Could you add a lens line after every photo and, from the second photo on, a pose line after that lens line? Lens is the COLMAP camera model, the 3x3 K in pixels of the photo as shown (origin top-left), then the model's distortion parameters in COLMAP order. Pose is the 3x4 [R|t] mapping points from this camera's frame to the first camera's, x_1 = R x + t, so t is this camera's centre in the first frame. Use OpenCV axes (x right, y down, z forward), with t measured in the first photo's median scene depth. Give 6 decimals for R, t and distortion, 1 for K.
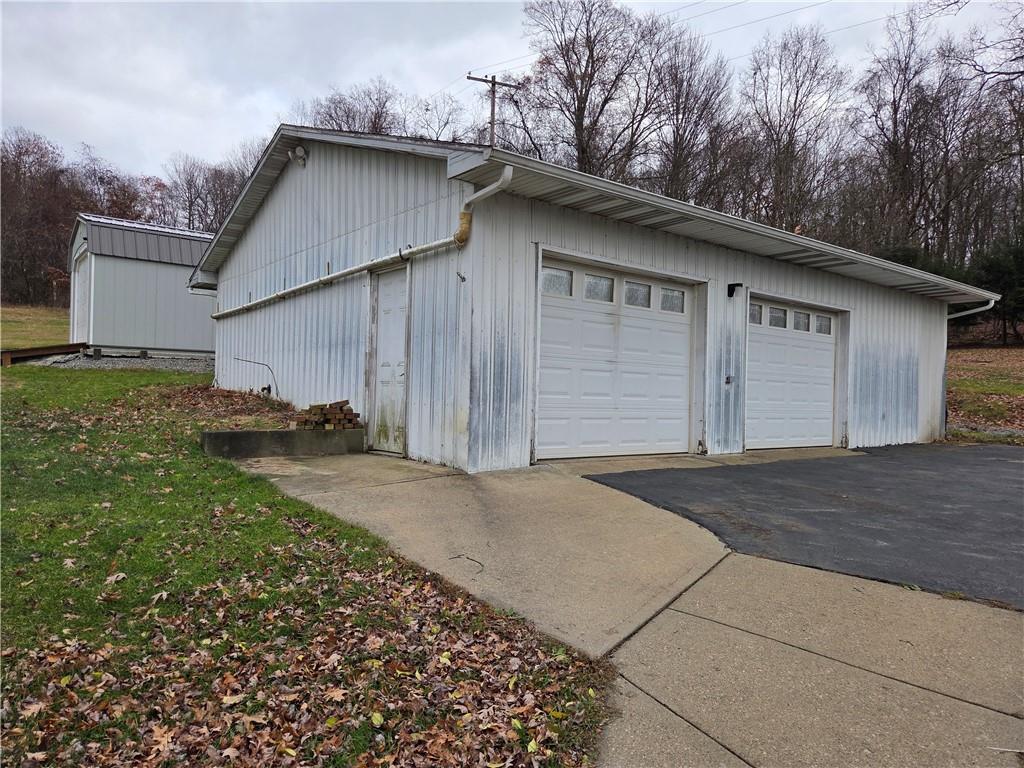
lens RADIAL K [[697.4, 0, 505.6], [0, 697.4, 384.3], [0, 0, 1]] dist [0.058979, -0.029289]
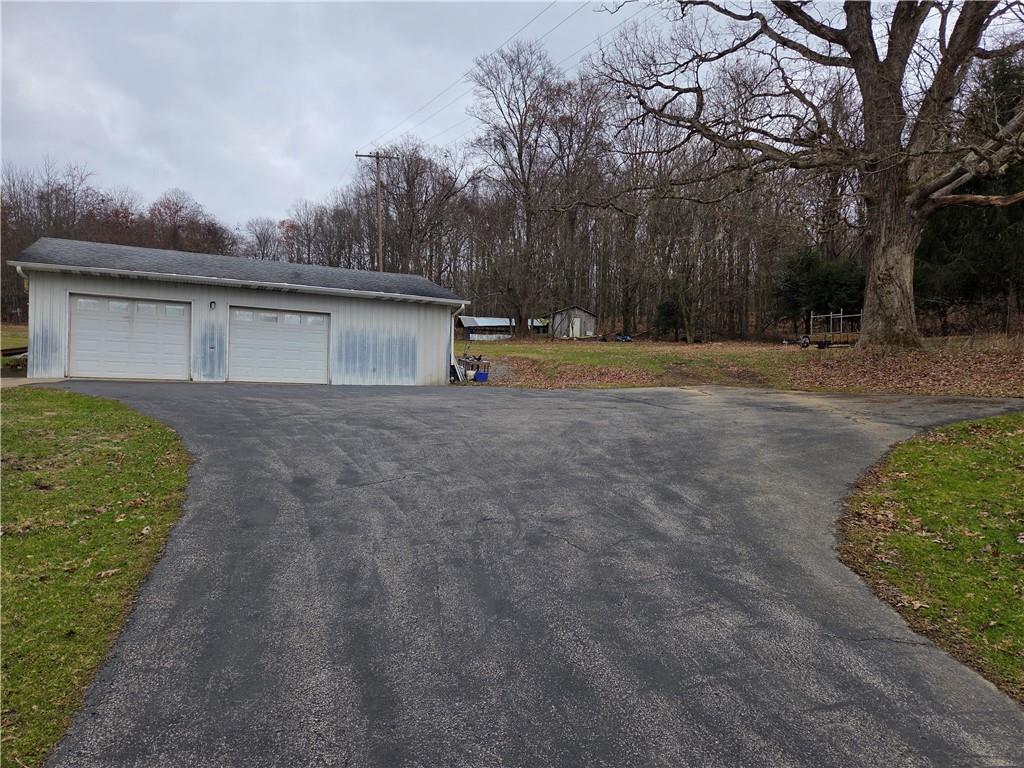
lens RADIAL K [[697.4, 0, 520.3], [0, 697.4, 387.6], [0, 0, 1]] dist [0.058979, -0.029289]
pose [[0.978069, -0.016640, -0.207614, 1.638878], [0.013611, 0.999779, -0.016010, 0.162044], [0.207835, 0.012833, 0.978080, -0.891843]]
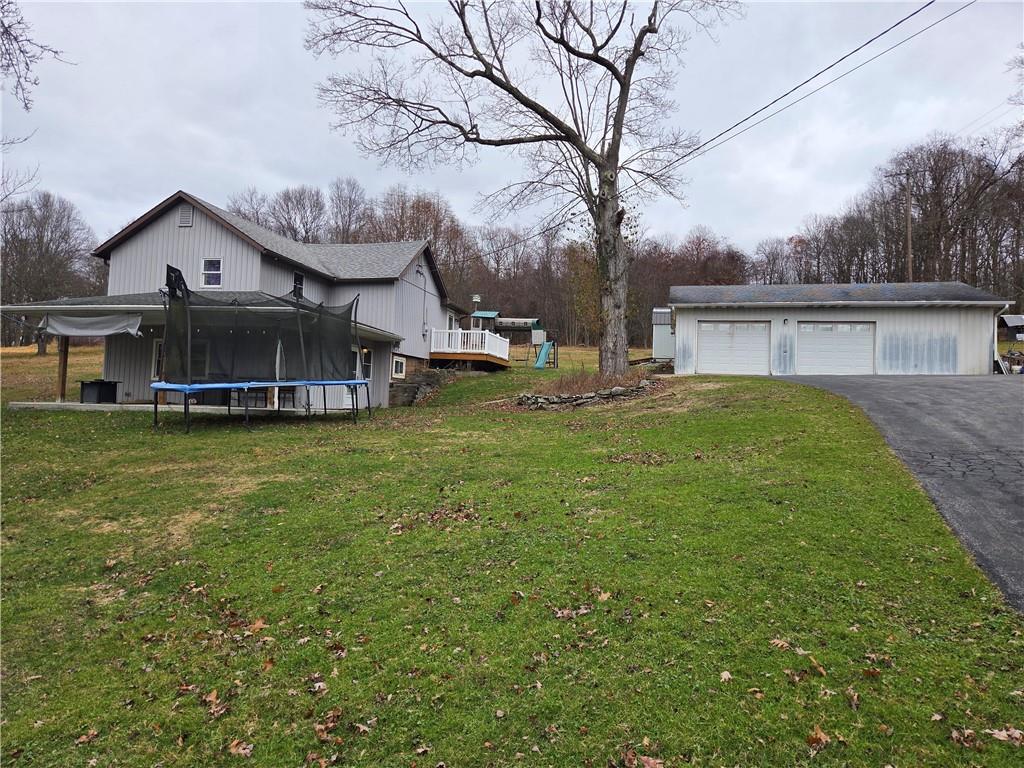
lens RADIAL K [[697.4, 0, 518.6], [0, 697.4, 377.5], [0, 0, 1]] dist [0.058979, -0.029289]
pose [[0.627288, -0.038054, -0.777857, 1.886500], [-0.004868, 0.998594, -0.052779, 0.263203], [0.778772, 0.036895, 0.626221, -1.727863]]
